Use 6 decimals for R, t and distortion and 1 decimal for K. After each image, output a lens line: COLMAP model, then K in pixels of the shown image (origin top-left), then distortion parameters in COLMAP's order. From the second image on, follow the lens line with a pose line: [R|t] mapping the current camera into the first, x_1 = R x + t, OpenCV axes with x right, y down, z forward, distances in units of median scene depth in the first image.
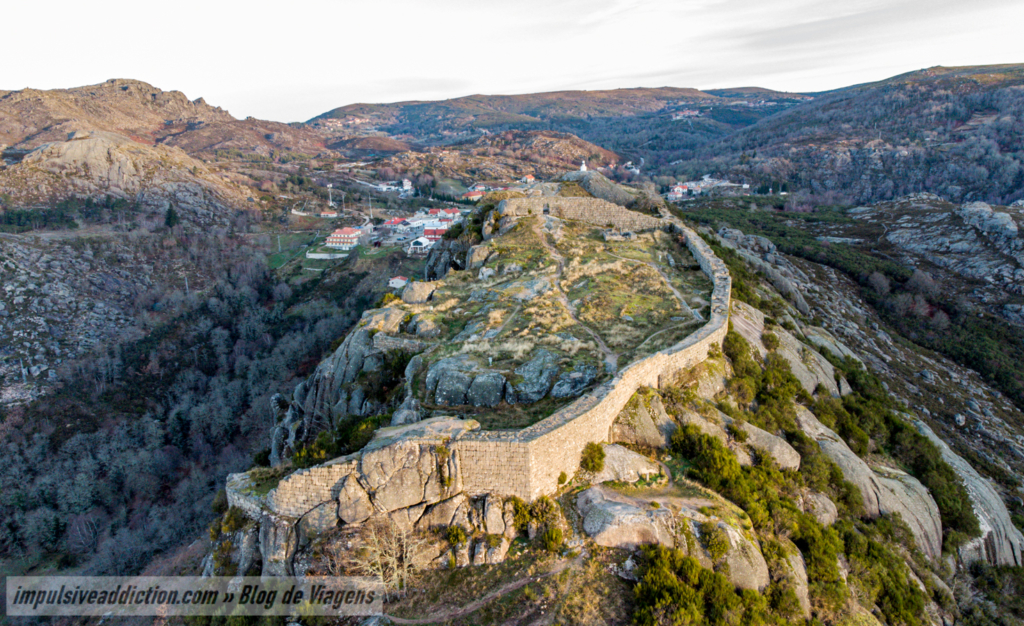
lens RADIAL K [[886.2, 0, 539.3], [0, 886.2, 311.5], [0, 0, 1]] dist [0.043283, 0.011254]
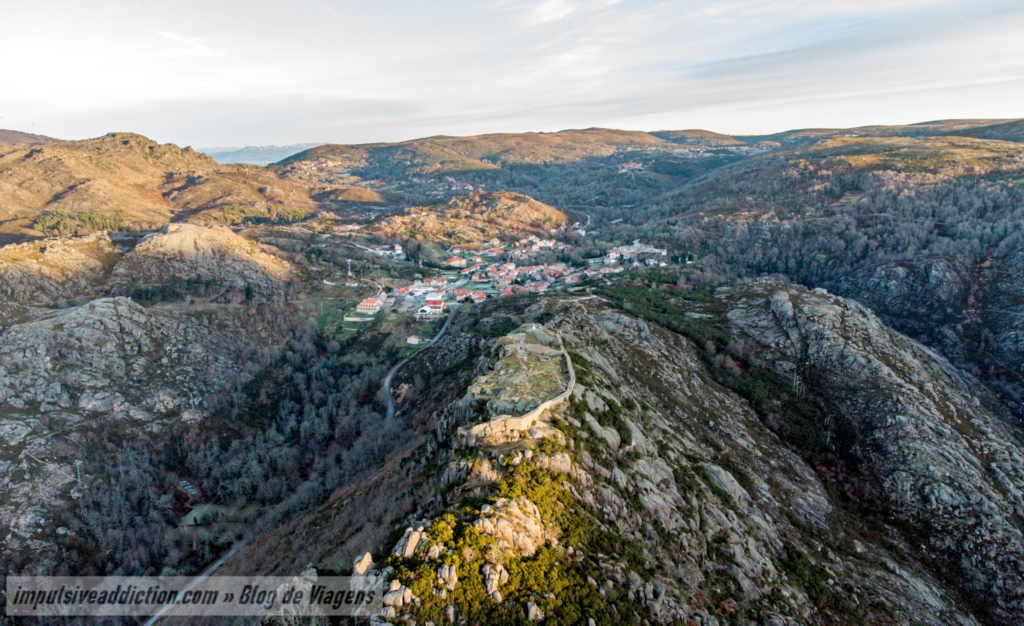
lens RADIAL K [[886.2, 0, 539.3], [0, 886.2, 311.5], [0, 0, 1]] dist [0.043283, 0.011254]
pose [[0.998878, -0.000380, 0.047347, -0.014939], [0.001635, 0.999648, -0.026483, -0.034033], [-0.047320, 0.026531, 0.998527, -0.413468]]
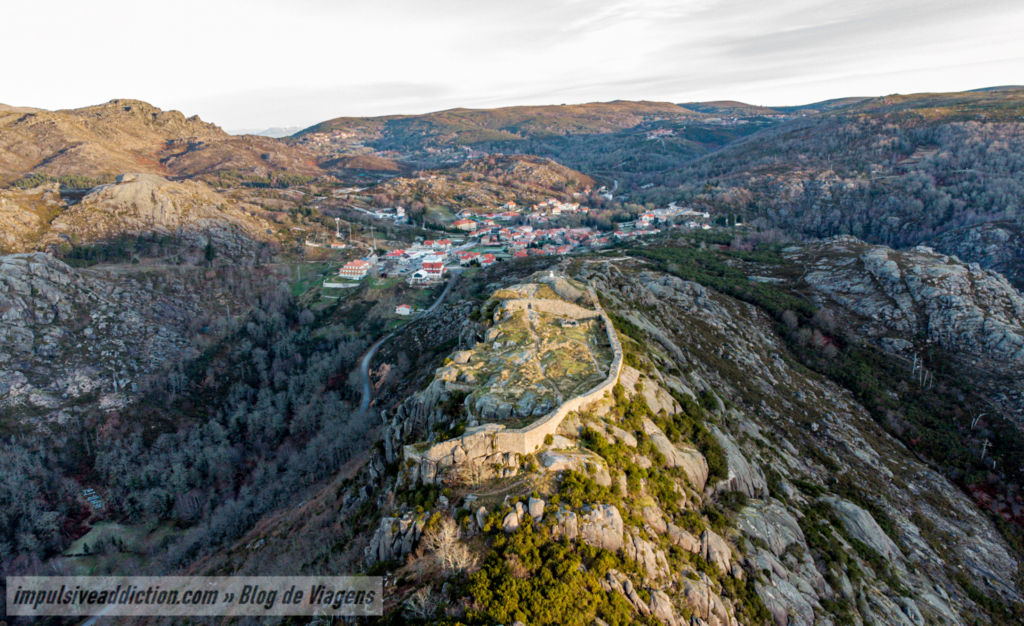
lens RADIAL K [[886.3, 0, 512.0], [0, 886.3, 313.0], [0, 0, 1]] dist [0.041269, -0.005366]
pose [[0.999963, 0.005105, -0.006888, -0.003195], [-0.005136, 0.999977, -0.004449, -0.020019], [0.006865, 0.004484, 0.999966, -0.165145]]
